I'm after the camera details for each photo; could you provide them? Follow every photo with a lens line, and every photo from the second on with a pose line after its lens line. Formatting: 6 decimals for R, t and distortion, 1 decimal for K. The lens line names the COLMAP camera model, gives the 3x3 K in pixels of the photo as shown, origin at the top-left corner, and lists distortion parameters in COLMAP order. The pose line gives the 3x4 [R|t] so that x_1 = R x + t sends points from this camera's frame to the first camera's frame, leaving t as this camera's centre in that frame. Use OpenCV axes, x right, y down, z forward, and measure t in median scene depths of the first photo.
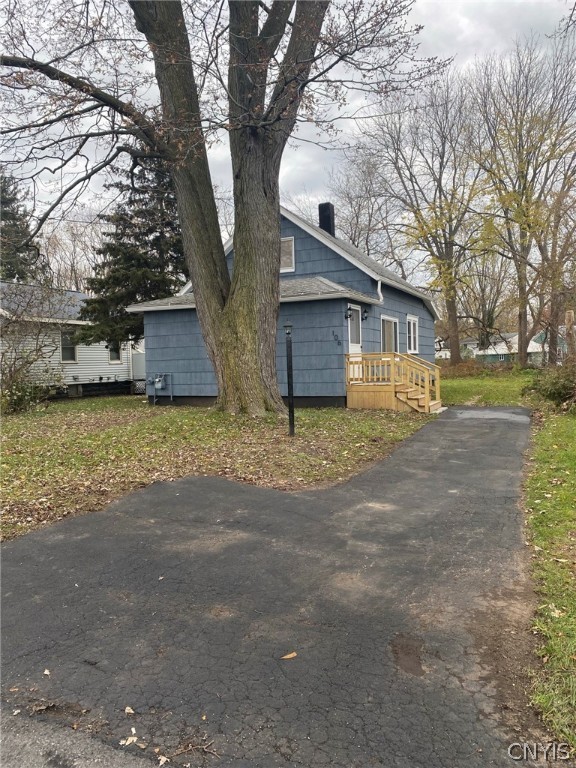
lens RADIAL K [[593.4, 0, 286.0], [0, 593.4, 392.3], [0, 0, 1]] dist [0.028452, -0.020965]
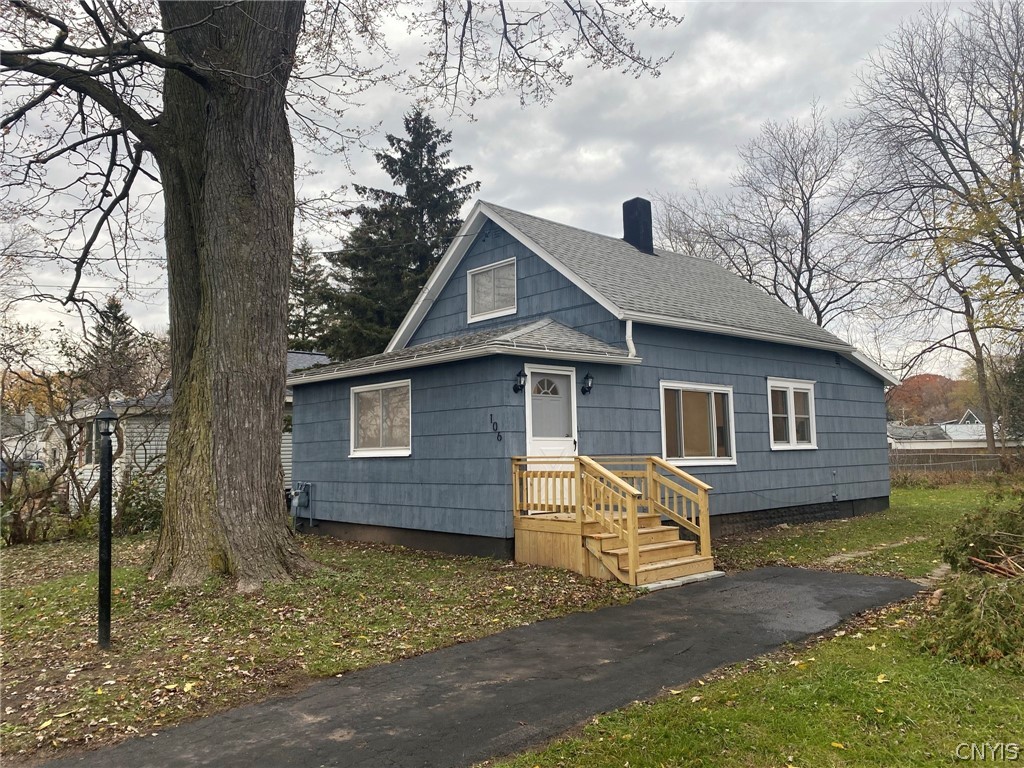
lens RADIAL K [[791.2, 0, 519.1], [0, 791.2, 378.4], [0, 0, 1]] dist [0.028452, -0.020965]
pose [[0.918405, -0.027984, -0.394650, 0.271144], [-0.024256, 0.991637, -0.126762, -0.031607], [0.394897, 0.125992, 0.910045, 0.240151]]
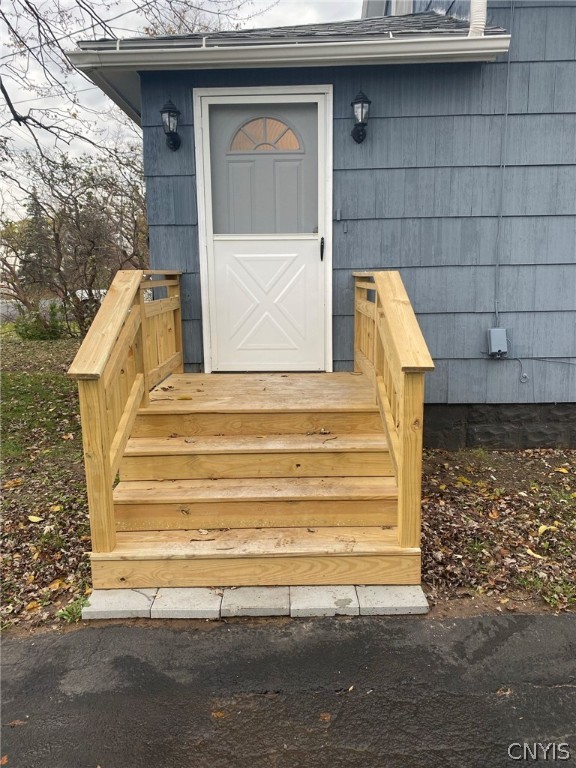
lens RADIAL K [[593.4, 0, 276.6], [0, 593.4, 381.7], [0, 0, 1]] dist [0.028452, -0.020965]
pose [[0.393169, 0.185881, -0.900481, 0.285128], [-0.036397, 0.981731, 0.186762, -0.047383], [0.918746, -0.040654, 0.392751, 0.643739]]
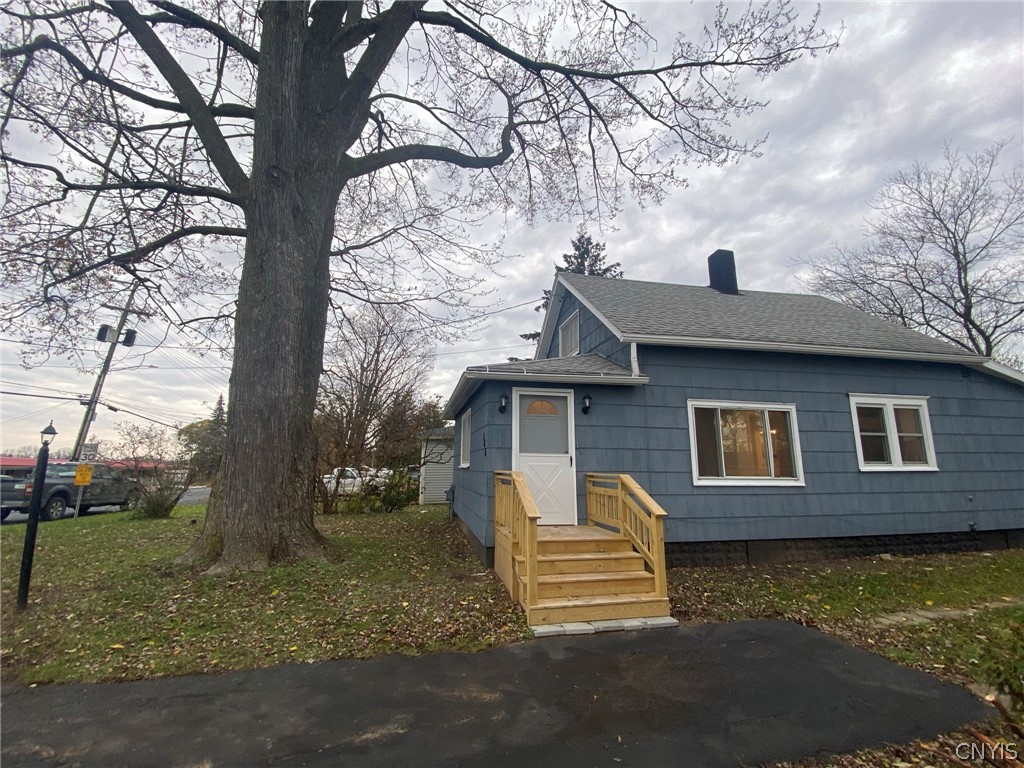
lens RADIAL K [[449.5, 0, 509.3], [0, 449.5, 385.1], [0, 0, 1]] dist [0.006427, -0.009129]
pose [[0.585094, -0.119391, -0.802129, 0.332955], [-0.057978, 0.980415, -0.188218, -0.046010], [0.808890, 0.156631, 0.566712, 0.516827]]
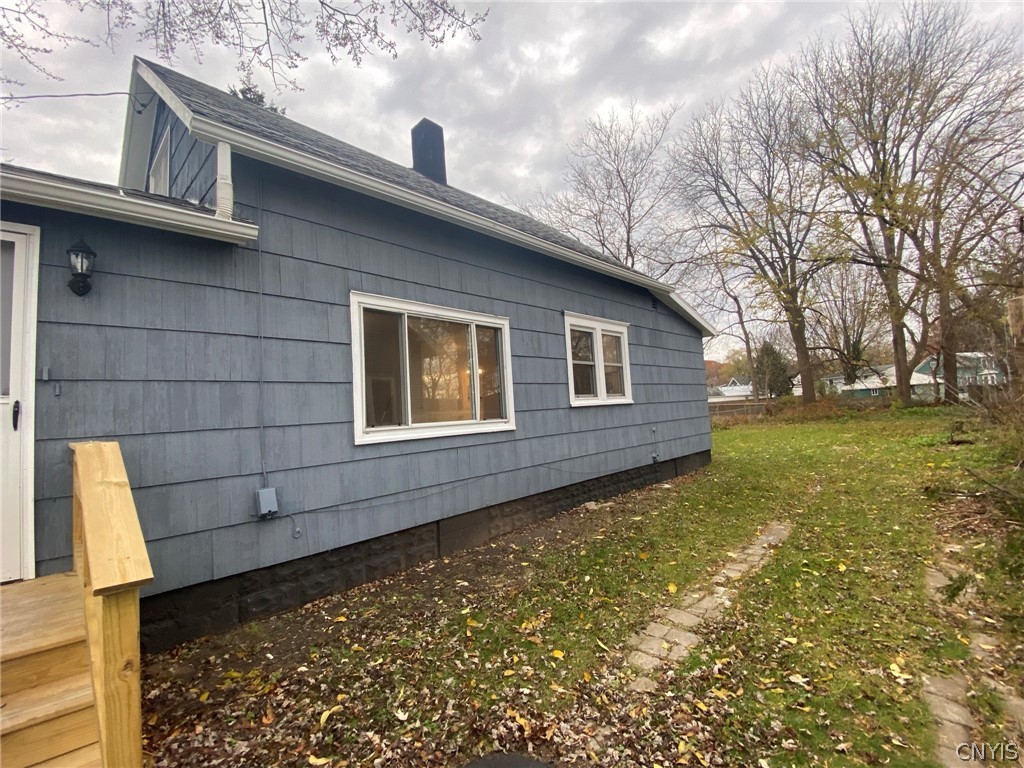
lens RADIAL K [[449.5, 0, 518.2], [0, 449.5, 377.3], [0, 0, 1]] dist [0.006427, -0.009129]
pose [[0.945507, -0.050406, -0.321676, 0.261647], [0.015228, 0.993709, -0.110952, -0.049653], [0.325245, 0.100007, 0.940327, 0.672826]]
